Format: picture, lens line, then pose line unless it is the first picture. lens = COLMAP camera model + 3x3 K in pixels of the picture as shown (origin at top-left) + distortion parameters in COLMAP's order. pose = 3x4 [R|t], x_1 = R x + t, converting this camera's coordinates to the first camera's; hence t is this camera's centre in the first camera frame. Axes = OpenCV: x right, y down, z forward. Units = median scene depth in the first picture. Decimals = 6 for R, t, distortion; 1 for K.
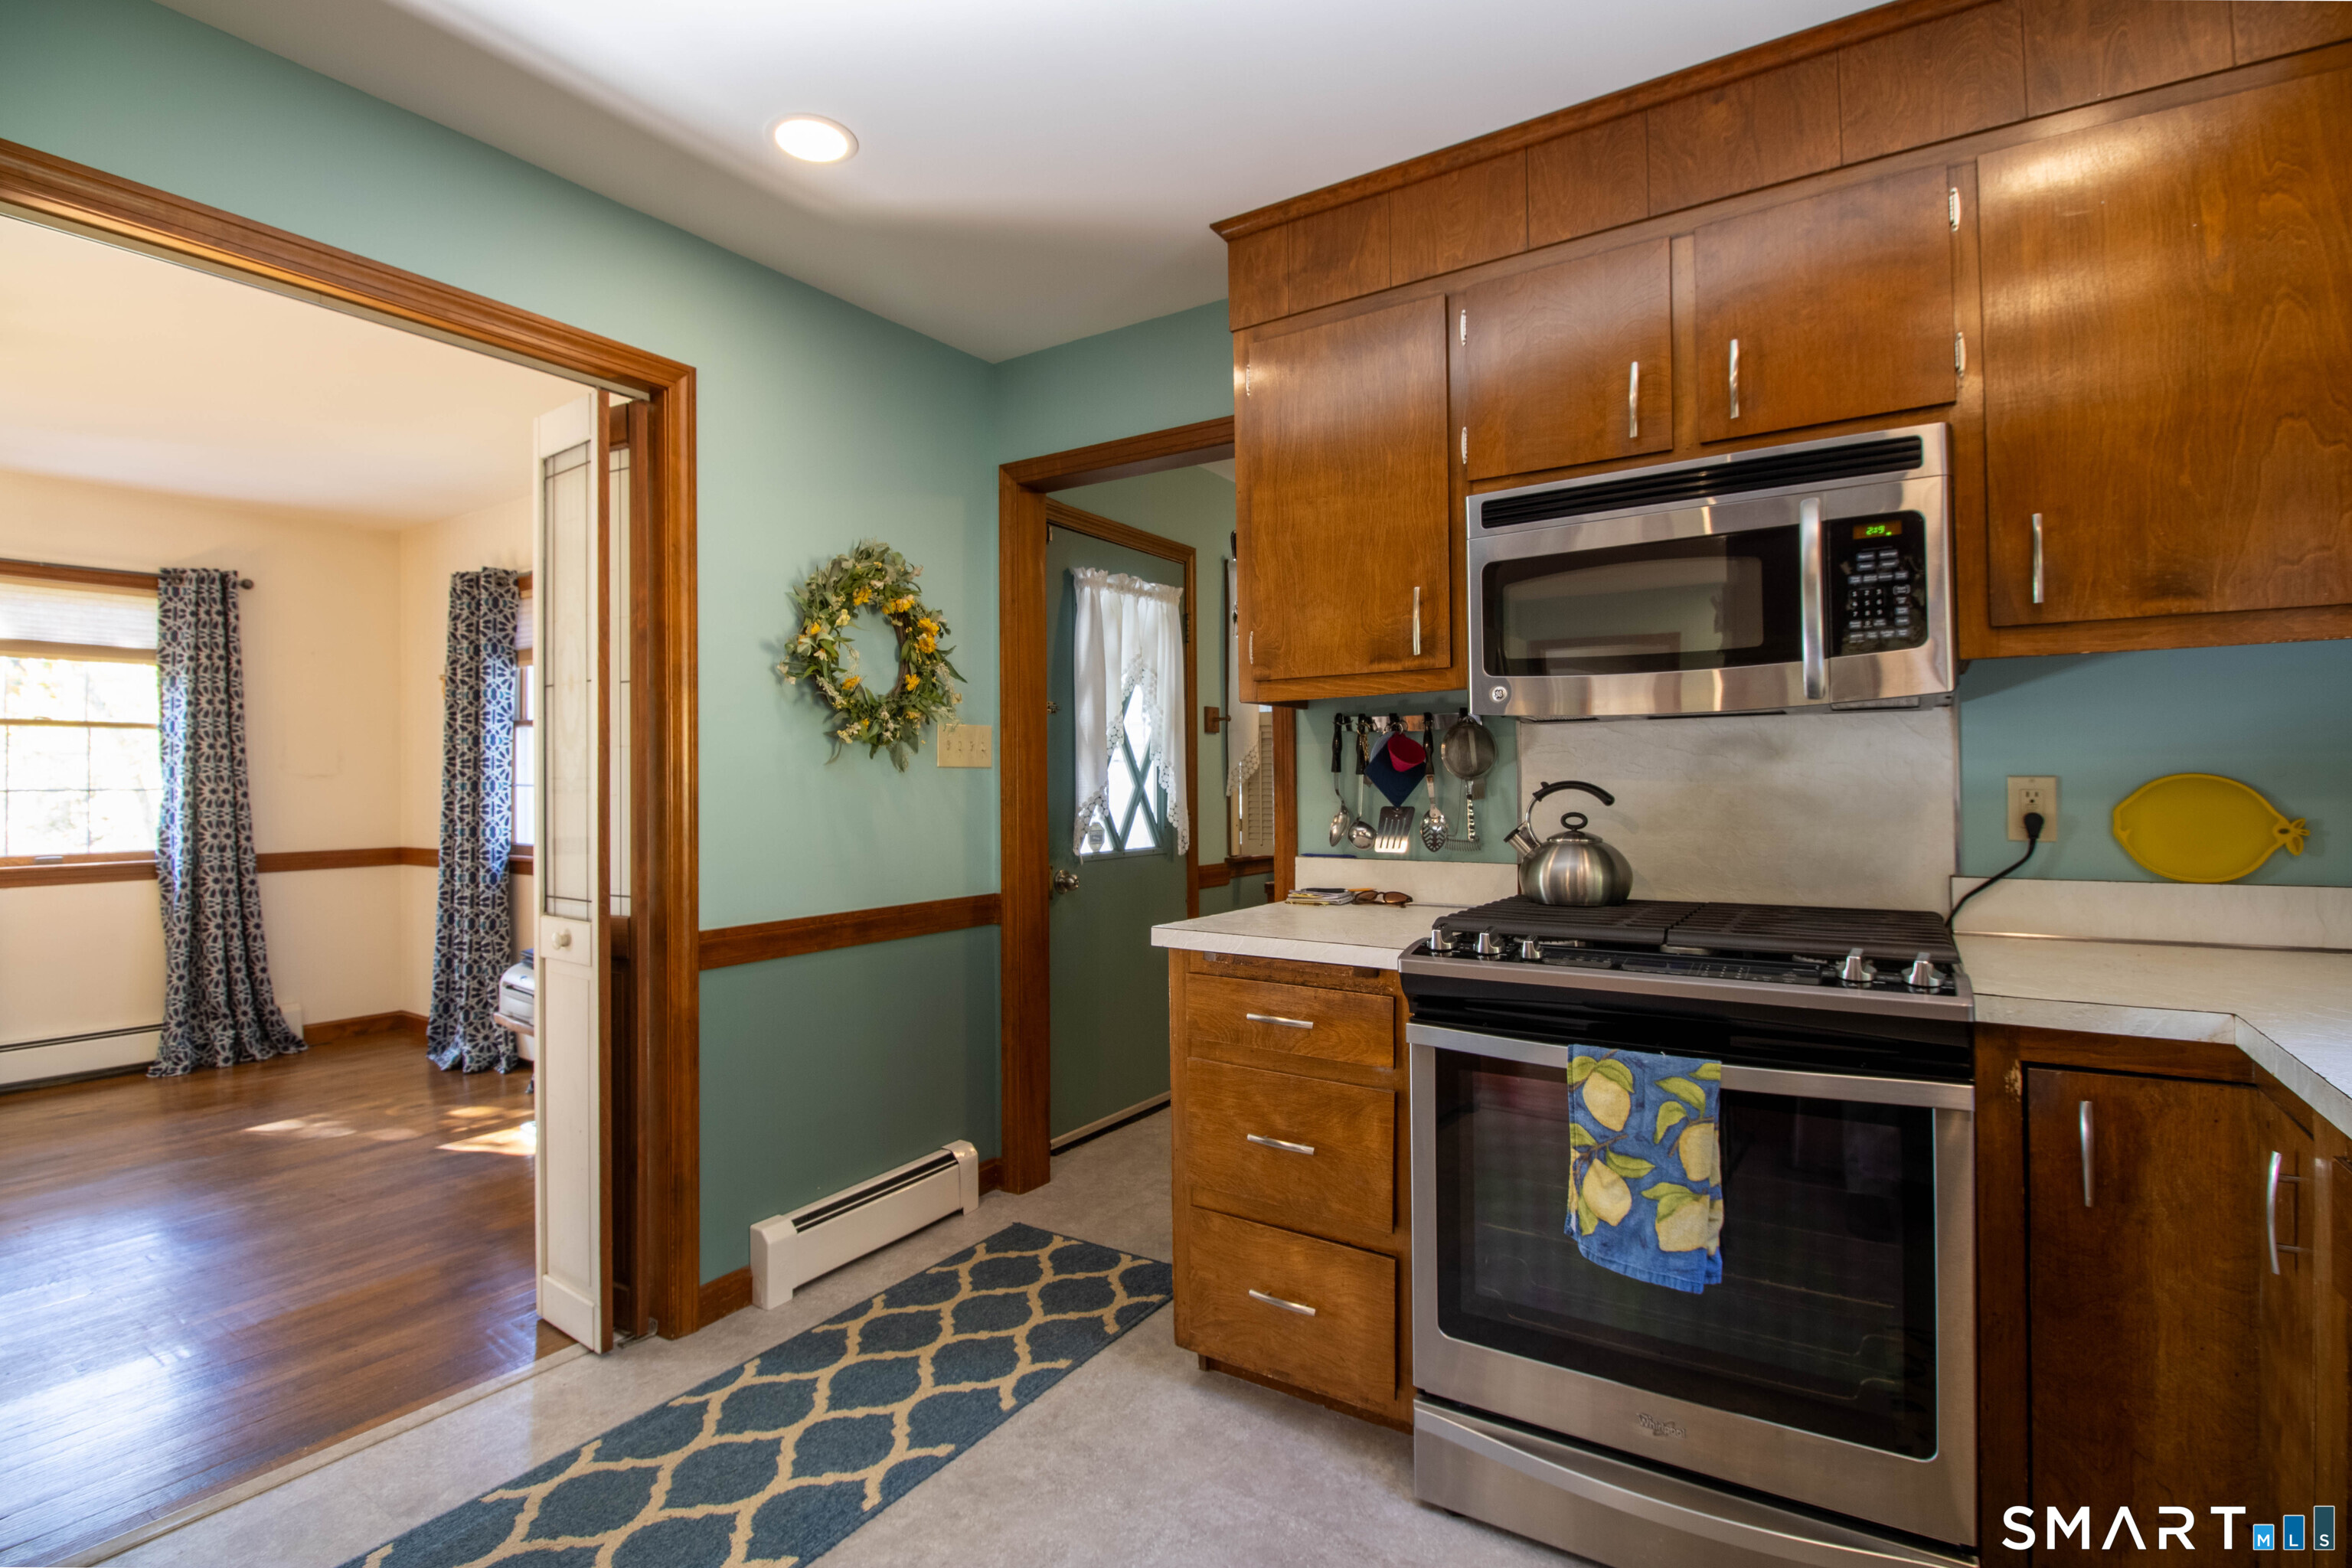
lens RADIAL K [[1088.1, 0, 1176.2], [0, 1088.1, 773.3], [0, 0, 1]] dist [-0.010901, 0.000820]
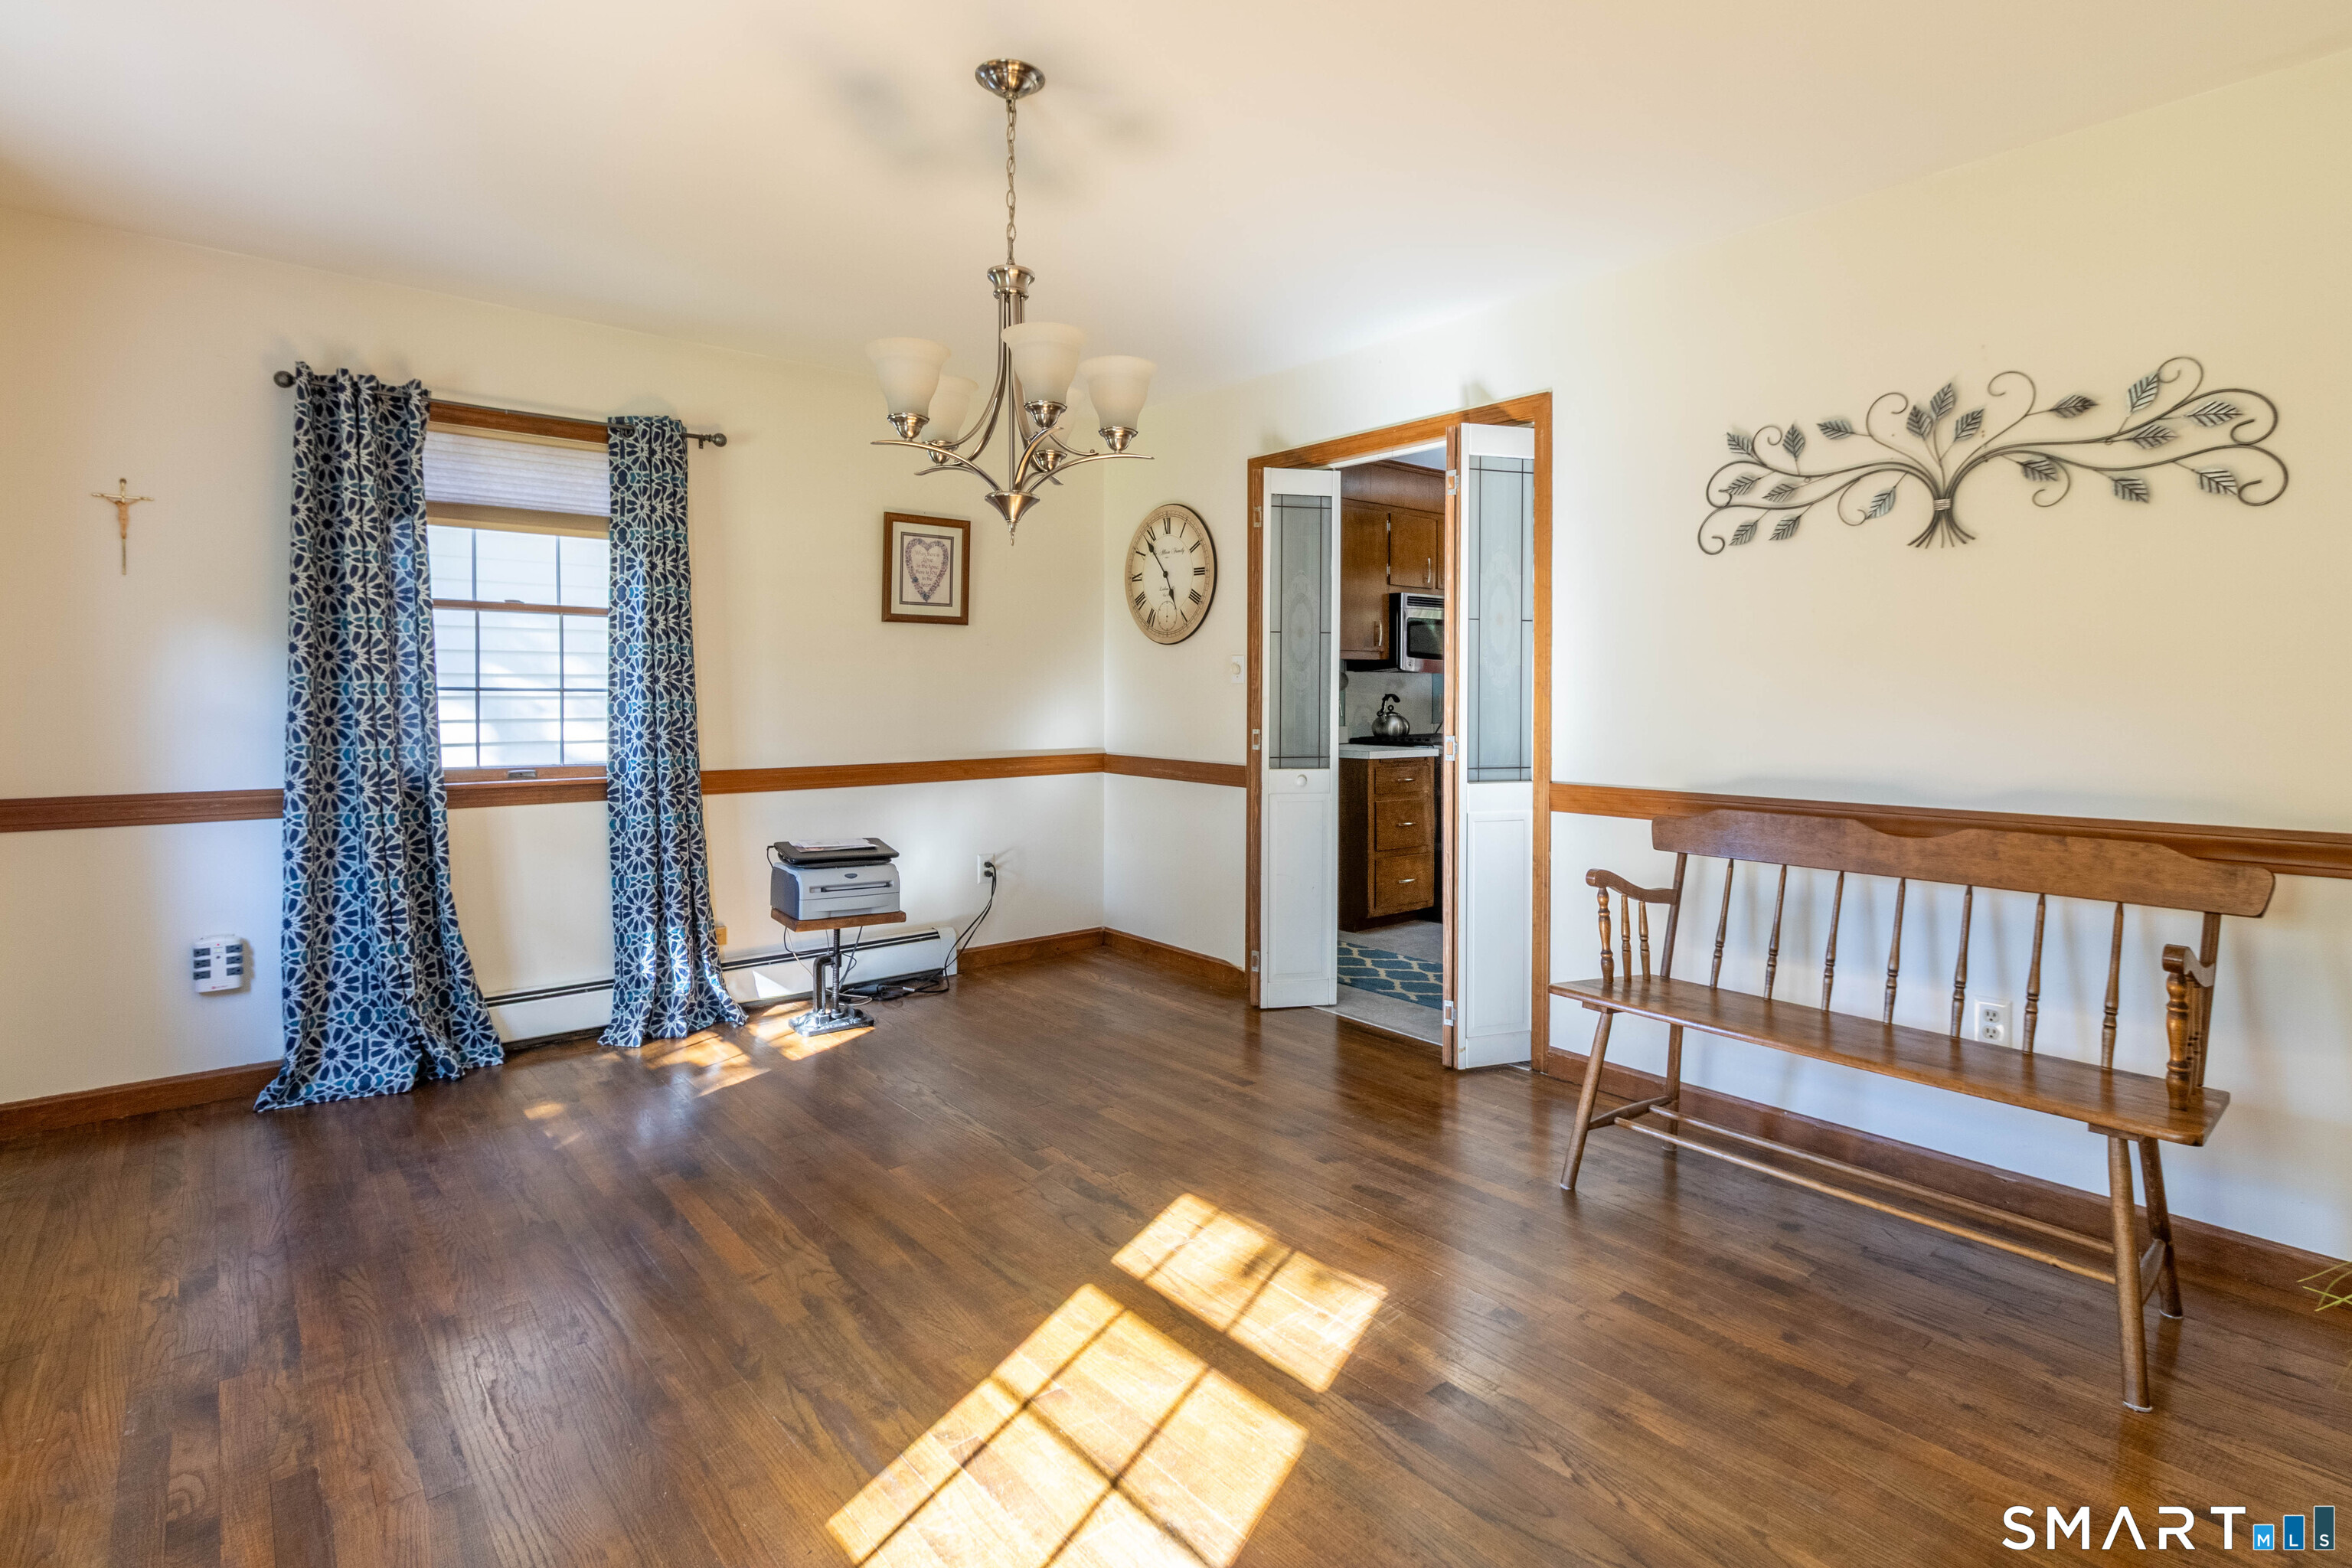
lens RADIAL K [[1191.5, 0, 1213.2], [0, 1191.5, 729.7], [0, 0, 1]] dist [-0.009191, 0.002110]
pose [[0.287751, -0.019183, 0.957513, -2.530084], [-0.014315, 0.999602, 0.024328, 0.026959], [-0.957598, -0.020707, 0.287362, 0.580160]]
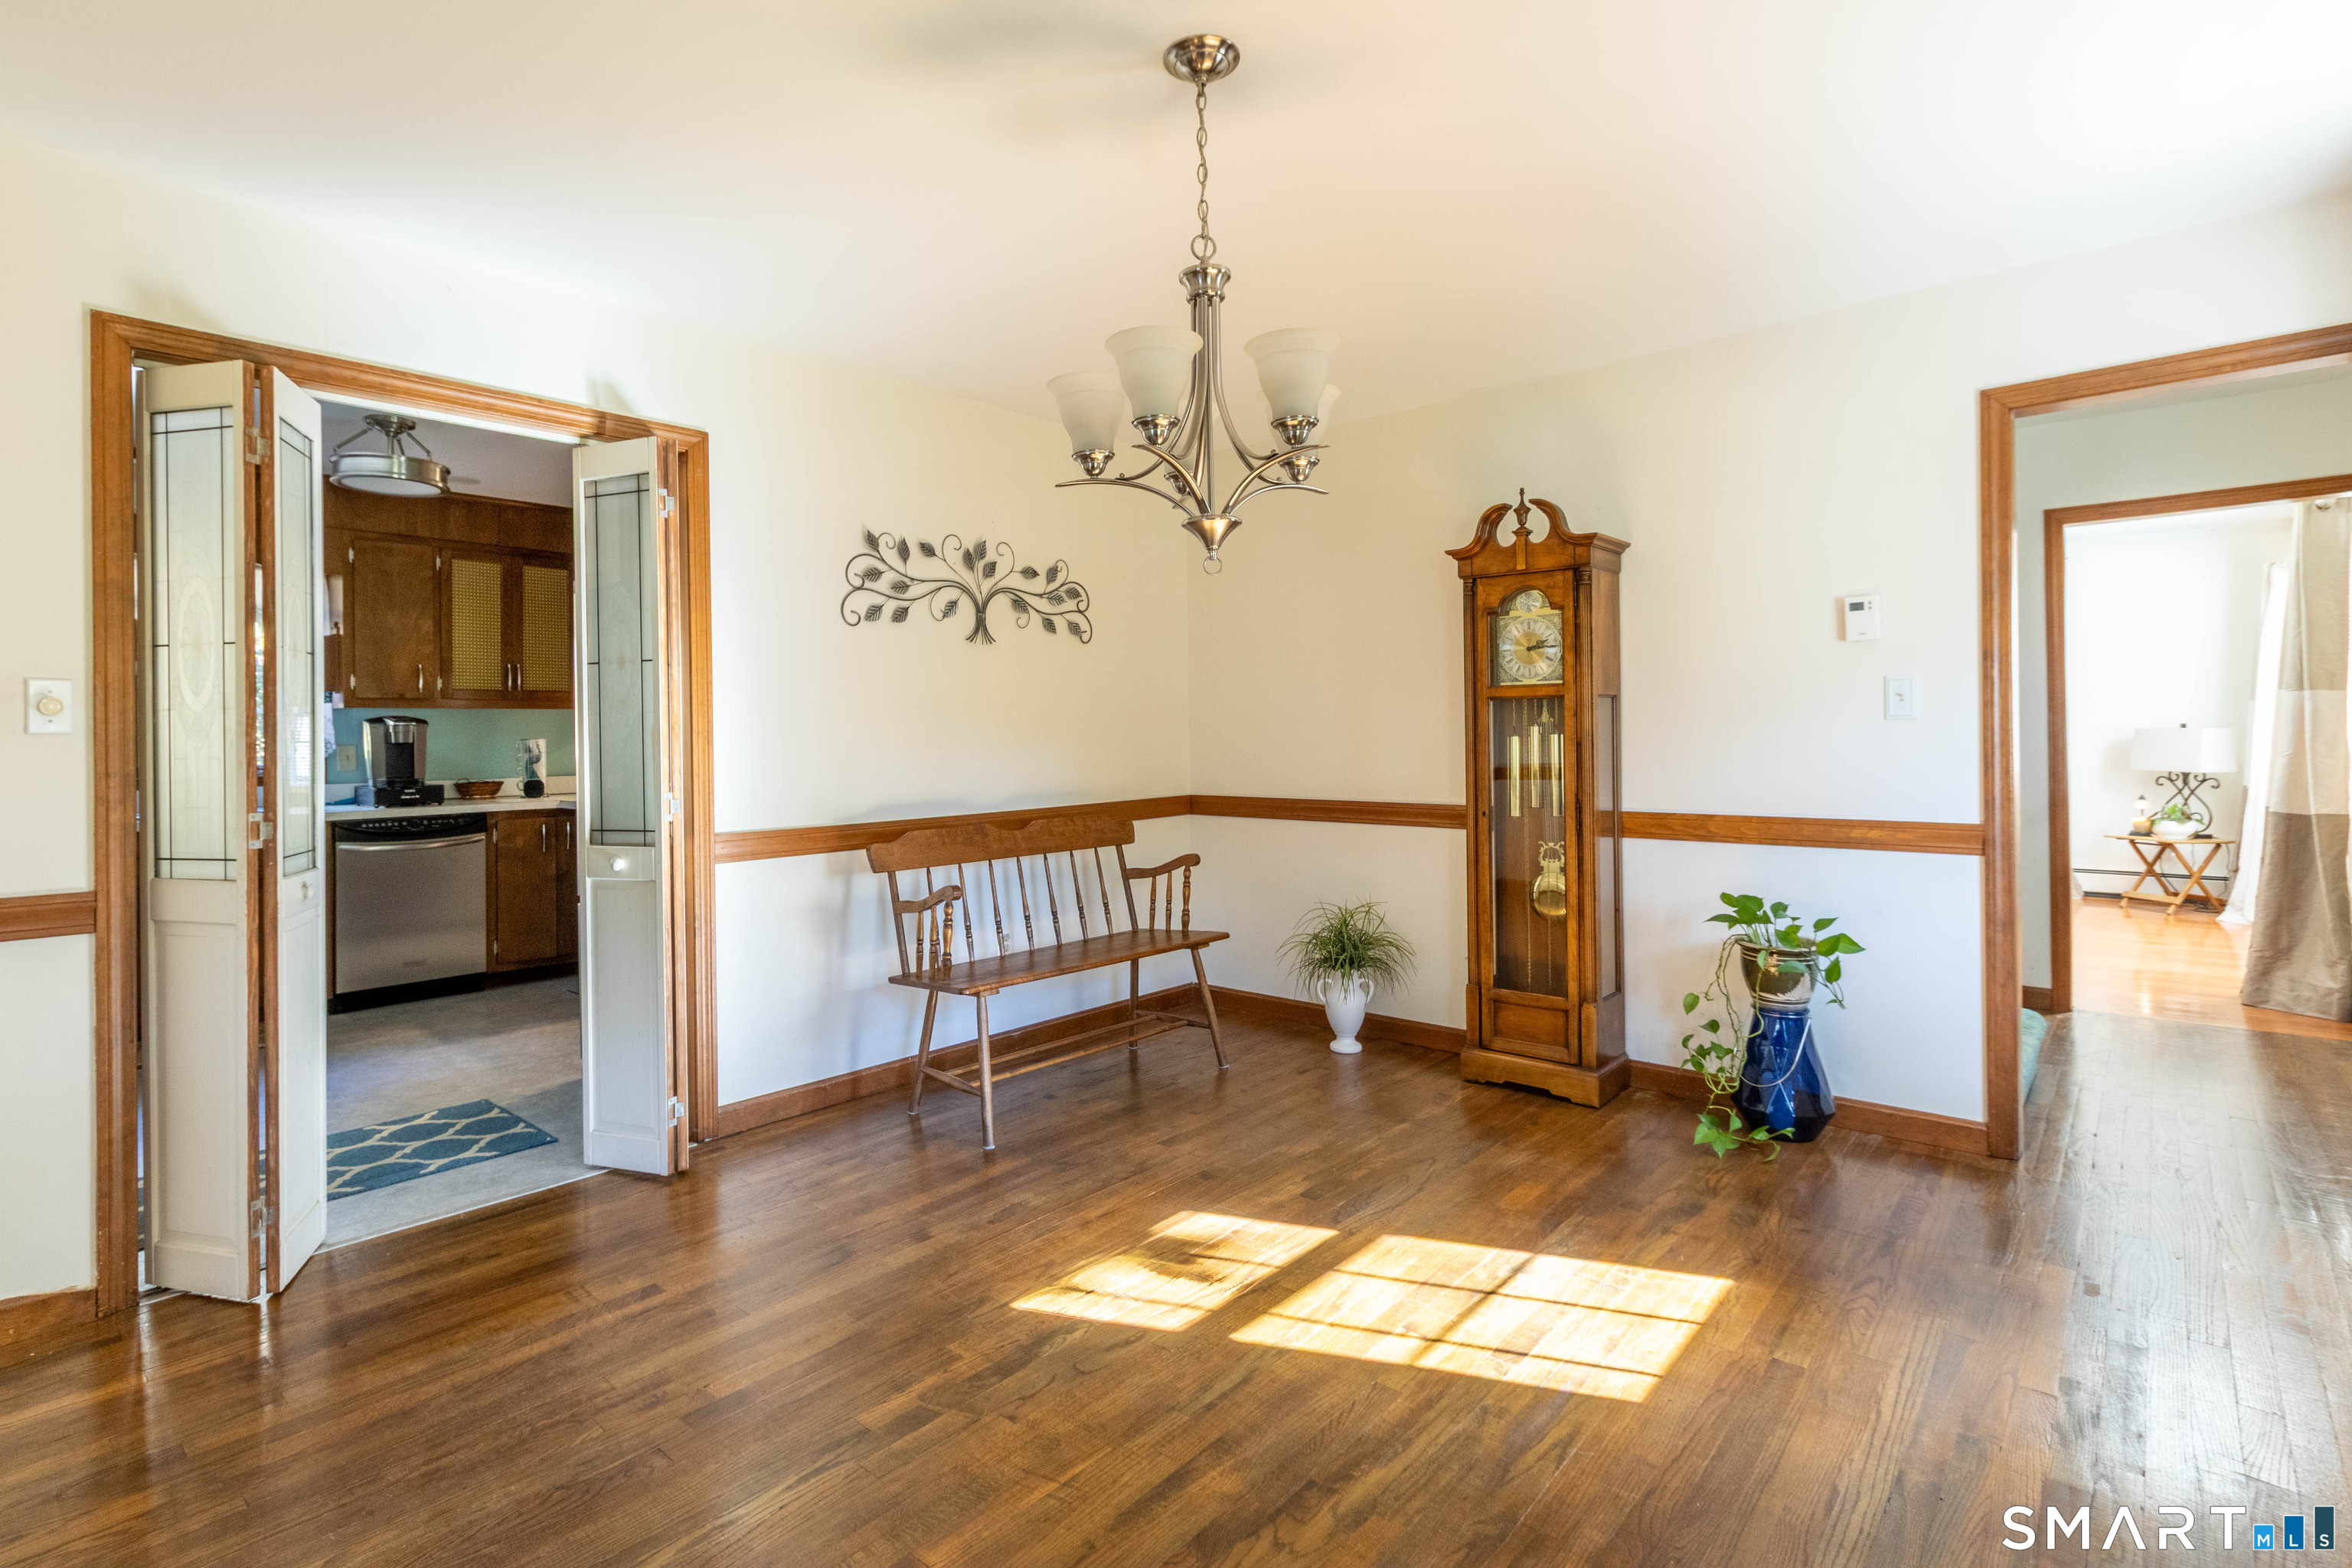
lens RADIAL K [[1125.3, 0, 1127.8], [0, 1125.3, 732.3], [0, 0, 1]] dist [-0.002669, 0.001236]
pose [[-0.986753, 0.018460, 0.161177, -1.647269], [0.016669, 0.999783, -0.012458, 0.025324], [-0.161372, -0.009606, -0.986847, 1.965468]]
